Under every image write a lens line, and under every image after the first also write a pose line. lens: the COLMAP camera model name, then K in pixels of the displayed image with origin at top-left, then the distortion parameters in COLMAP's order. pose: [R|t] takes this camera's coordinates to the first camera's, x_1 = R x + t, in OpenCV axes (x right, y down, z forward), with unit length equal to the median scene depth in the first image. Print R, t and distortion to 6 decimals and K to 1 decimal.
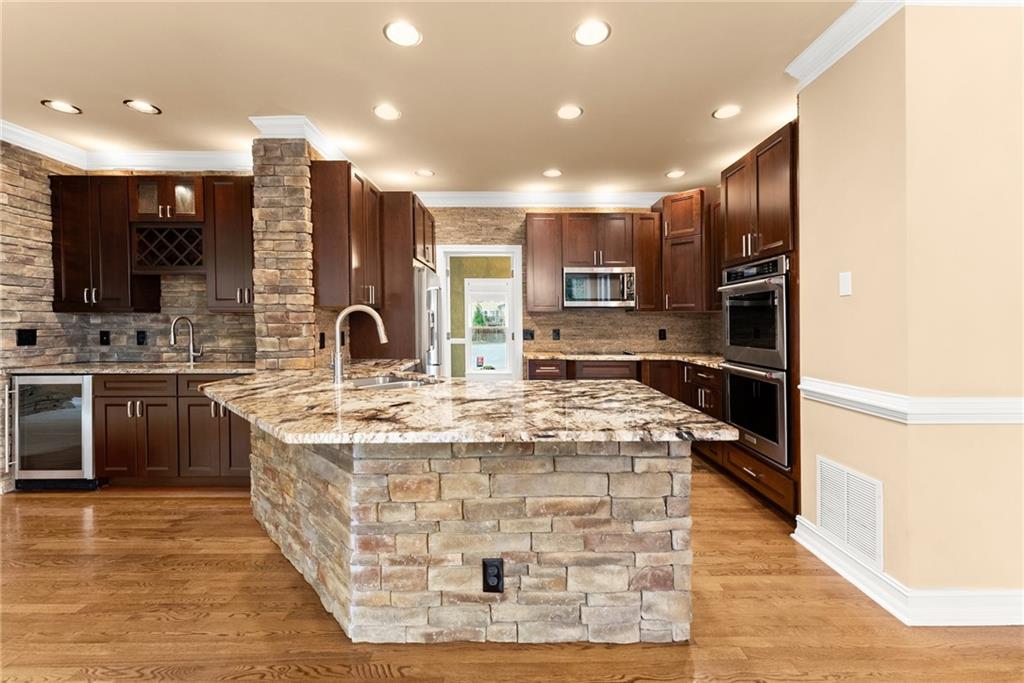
lens RADIAL K [[416.2, 0, 511.0], [0, 416.2, 332.0], [0, 0, 1]] dist [0.001054, -0.000126]
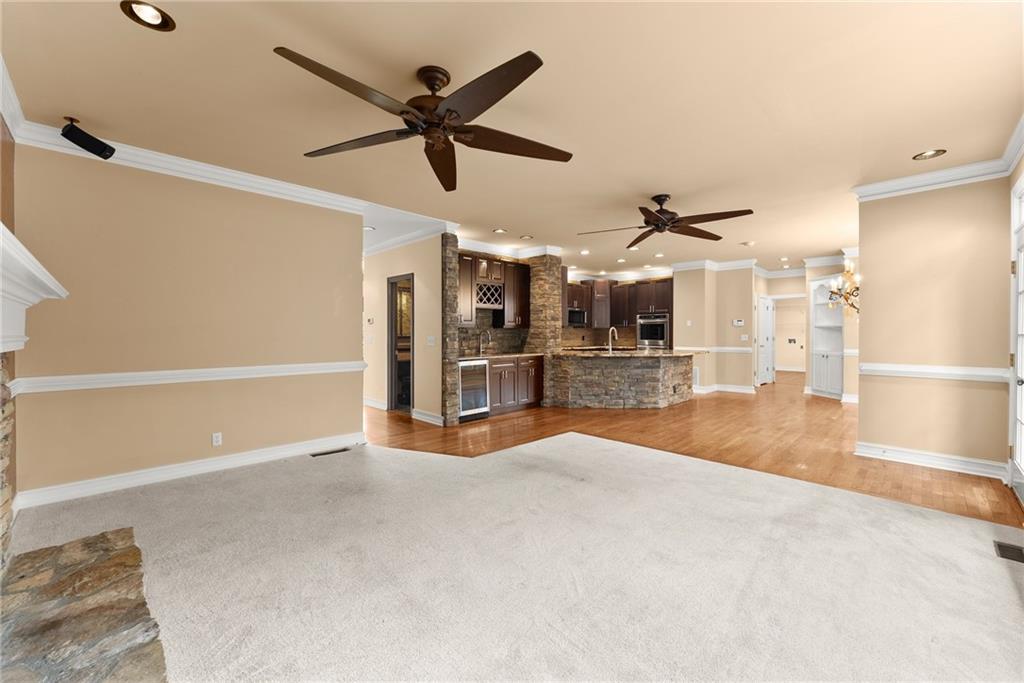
lens RADIAL K [[408.8, 0, 509.4], [0, 408.8, 345.6], [0, 0, 1]] dist [0.000027, -0.000177]
pose [[0.716046, -0.025304, 0.697594, -2.221344], [0.017981, 0.999680, 0.017805, 0.002960], [-0.697821, -0.000206, 0.716272, -0.461142]]
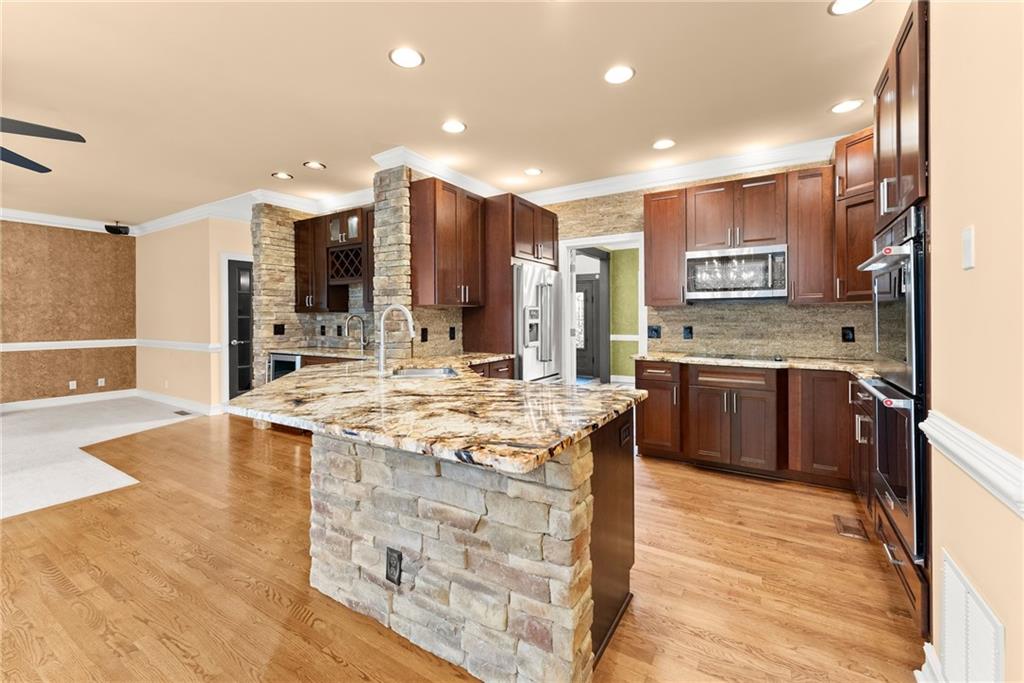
lens RADIAL K [[419.3, 0, 513.4], [0, 419.3, 325.2], [0, 0, 1]] dist [0.000554, 0.000099]
pose [[0.851747, 0.004815, -0.523931, 0.379081], [-0.007834, 0.999963, -0.003547, -0.003964], [0.523895, 0.007126, 0.851753, 0.136695]]
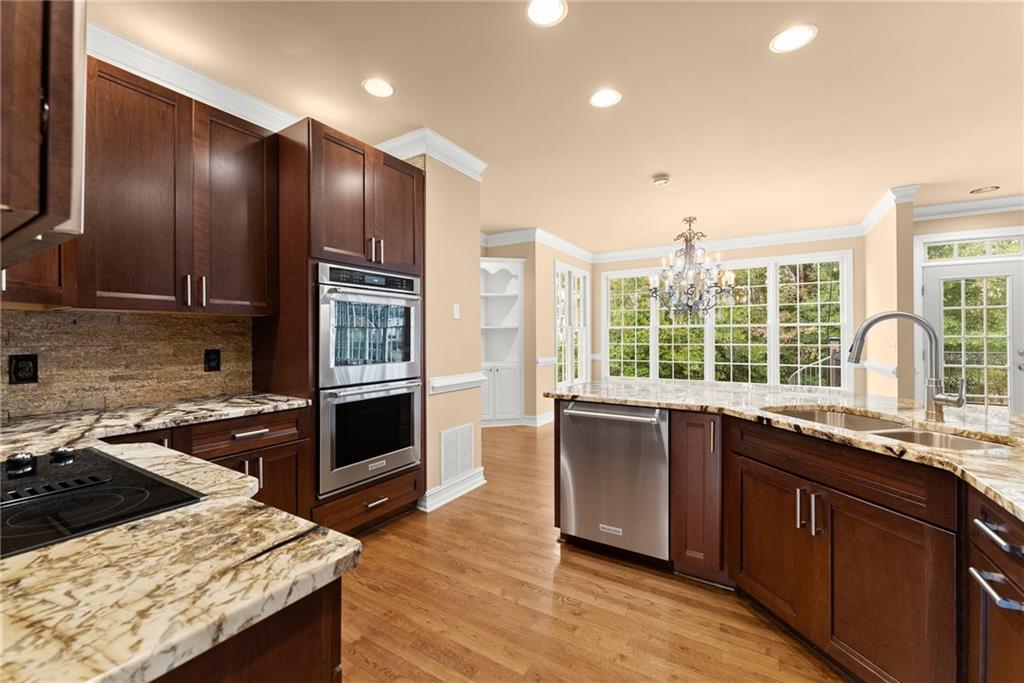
lens RADIAL K [[416.2, 0, 511.0], [0, 416.2, 332.0], [0, 0, 1]] dist [0.001054, -0.000126]
pose [[-0.847984, 0.006933, 0.529976, -0.137267], [0.014280, 0.999850, 0.009769, -0.033249], [-0.529829, 0.015852, -0.847956, 1.453166]]
